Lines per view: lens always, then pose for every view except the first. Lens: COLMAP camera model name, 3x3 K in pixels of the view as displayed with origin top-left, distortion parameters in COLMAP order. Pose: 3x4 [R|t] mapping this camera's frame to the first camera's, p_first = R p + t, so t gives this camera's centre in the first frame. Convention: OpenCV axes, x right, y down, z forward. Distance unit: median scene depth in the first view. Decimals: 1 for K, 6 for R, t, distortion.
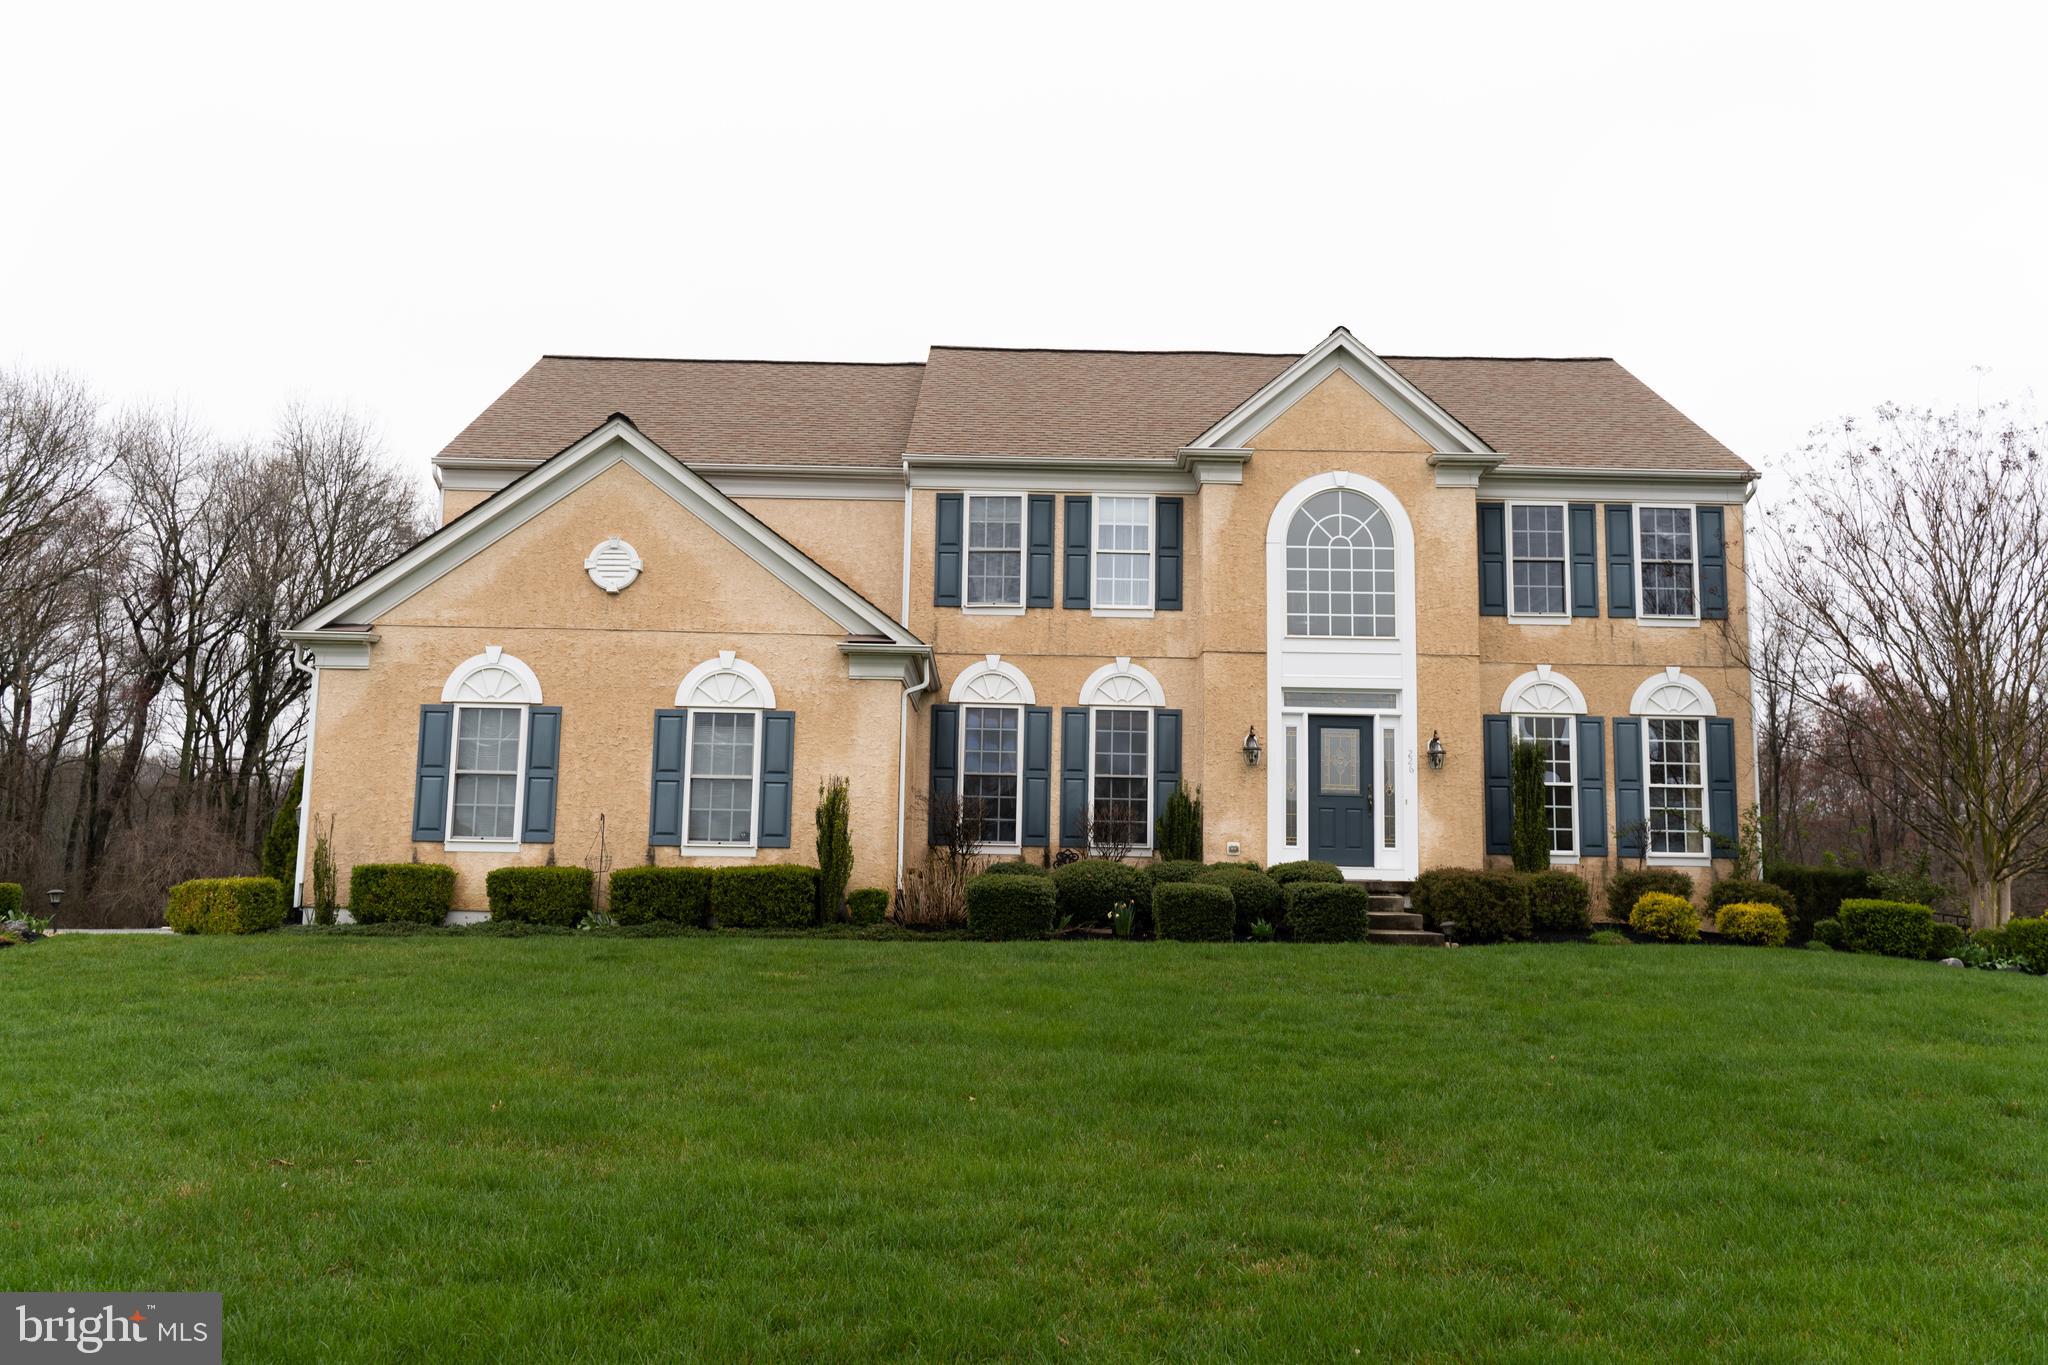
lens RADIAL K [[1627.8, 0, 1021.4], [0, 1627.8, 692.5], [0, 0, 1]] dist [0.005674, -0.007470]
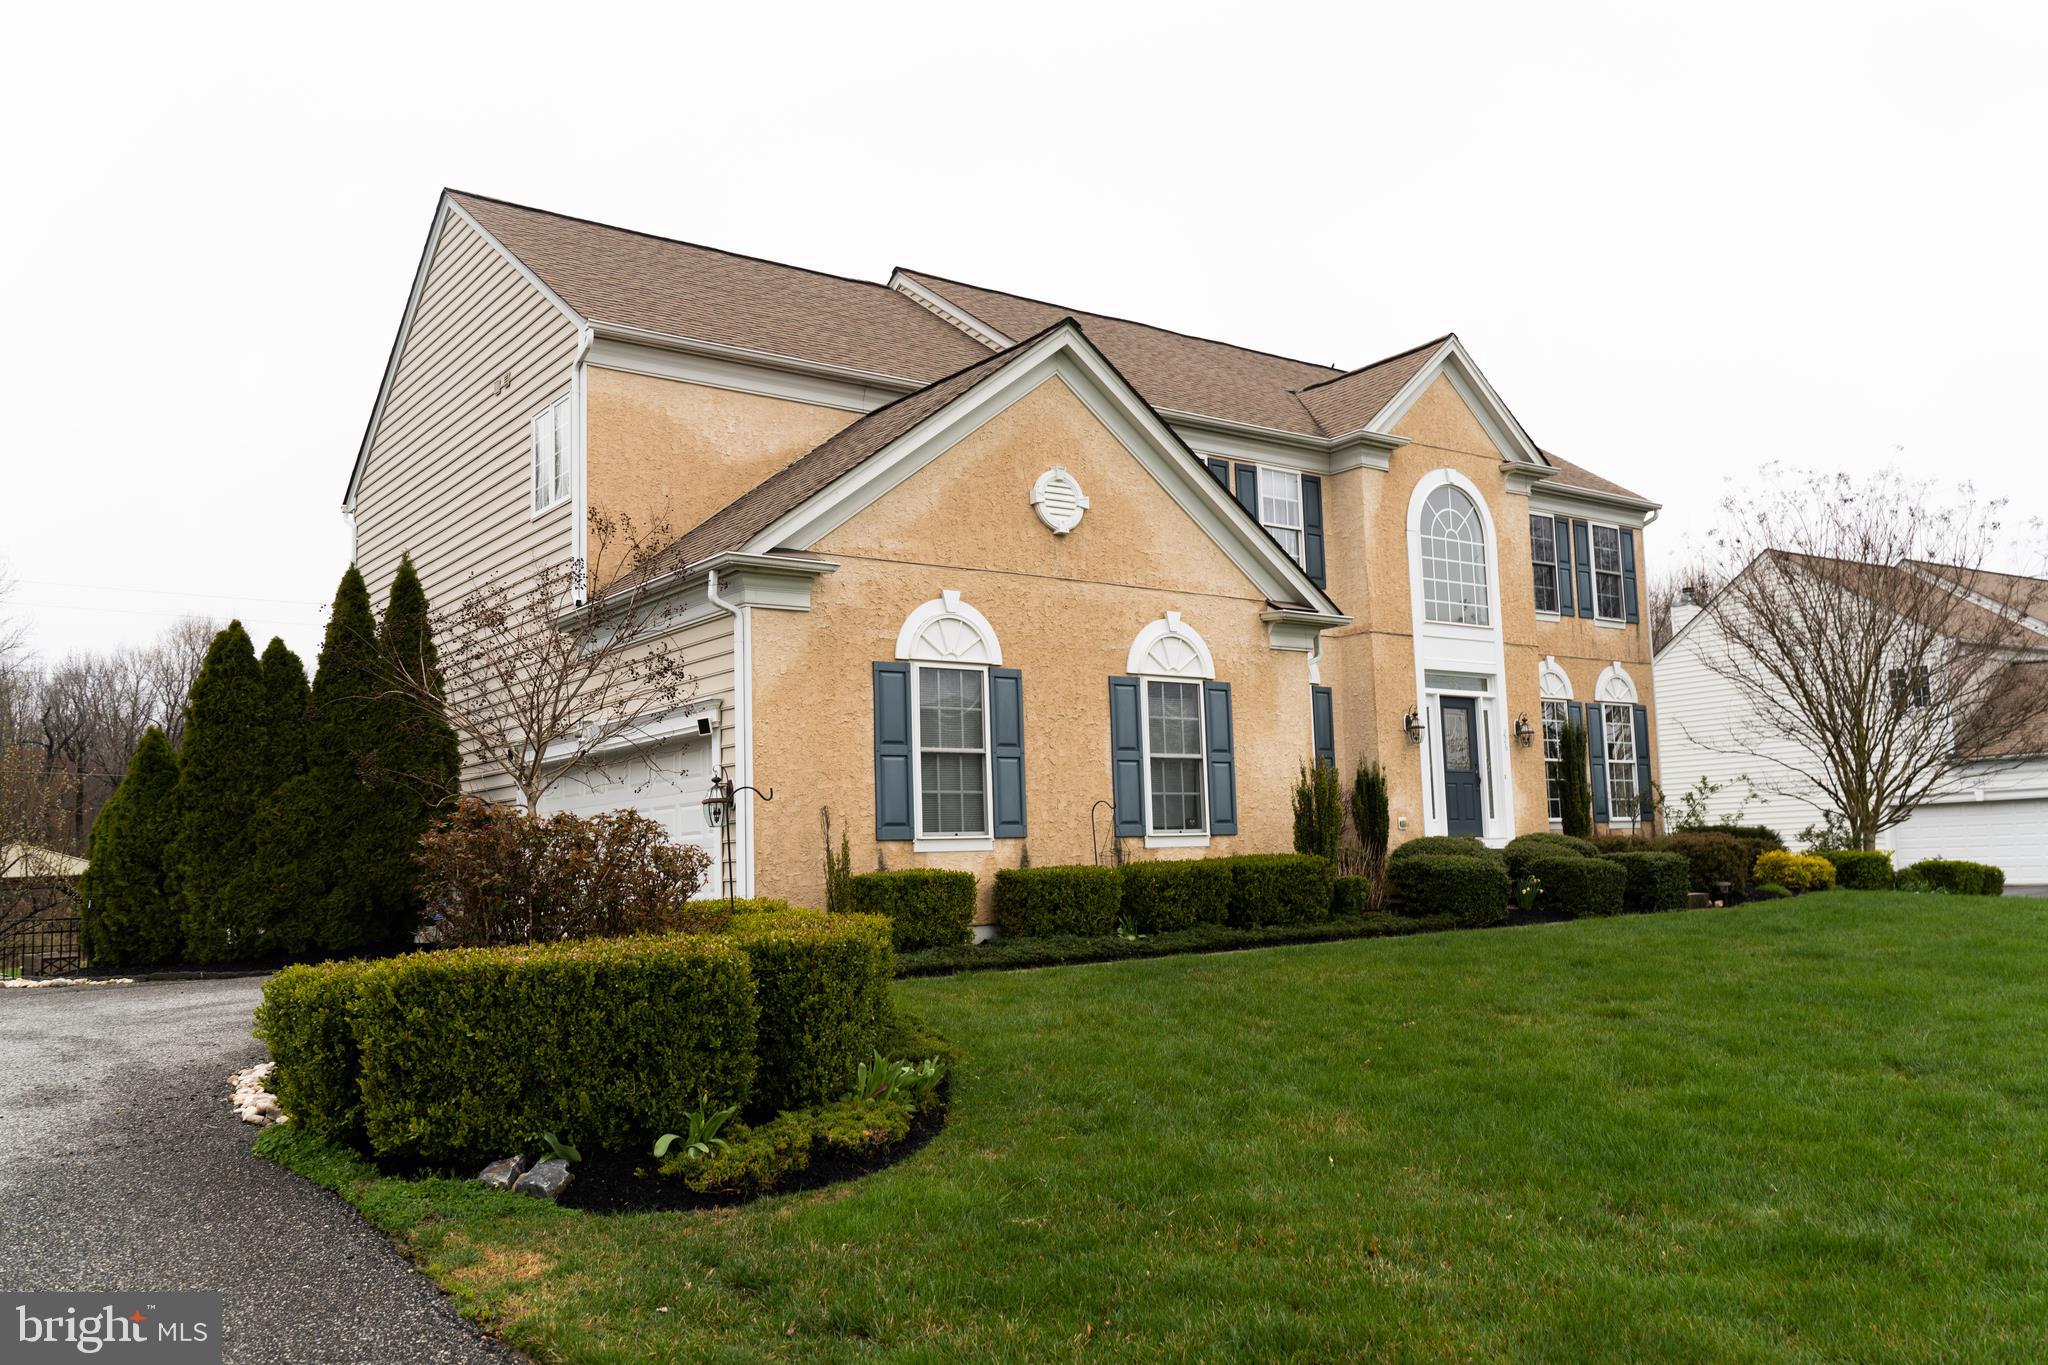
lens RADIAL K [[1627.8, 0, 1019.8], [0, 1627.8, 683.4], [0, 0, 1]] dist [0.005674, -0.007470]
pose [[0.806990, 0.026121, 0.589987, -0.749965], [-0.036942, 0.999298, 0.006287, 0.010213], [-0.589409, -0.026869, 0.807388, 0.338191]]
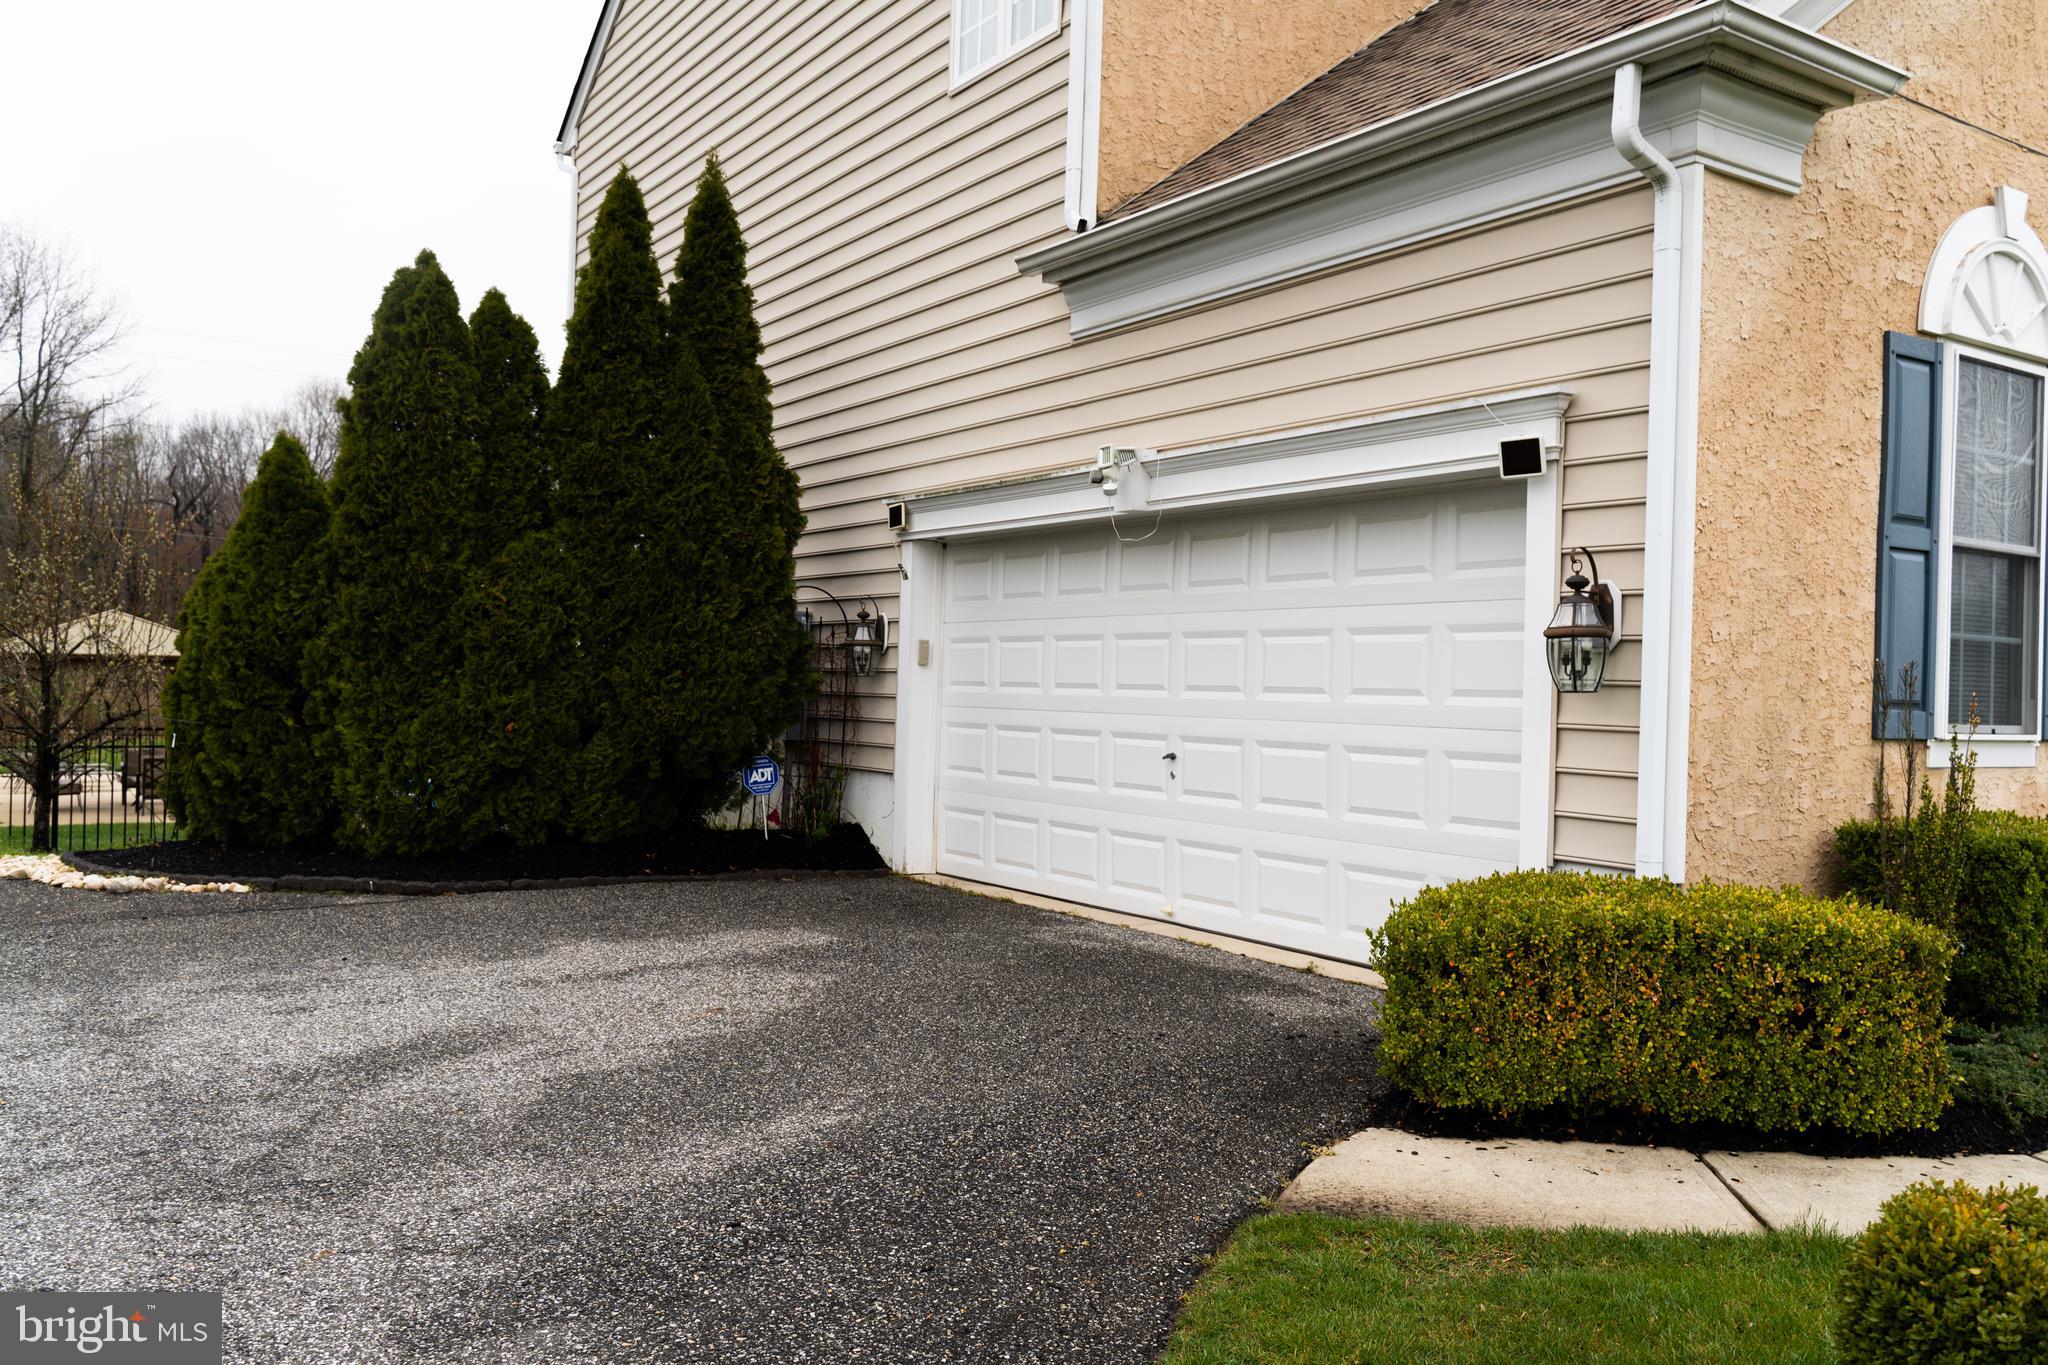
lens RADIAL K [[1627.8, 0, 1021.9], [0, 1627.8, 681.0], [0, 0, 1]] dist [0.005674, -0.007470]
pose [[0.840517, 0.009961, 0.541694, -0.685405], [-0.090051, 0.988492, 0.121549, 0.052669], [-0.534250, -0.150944, 0.831741, 0.793354]]
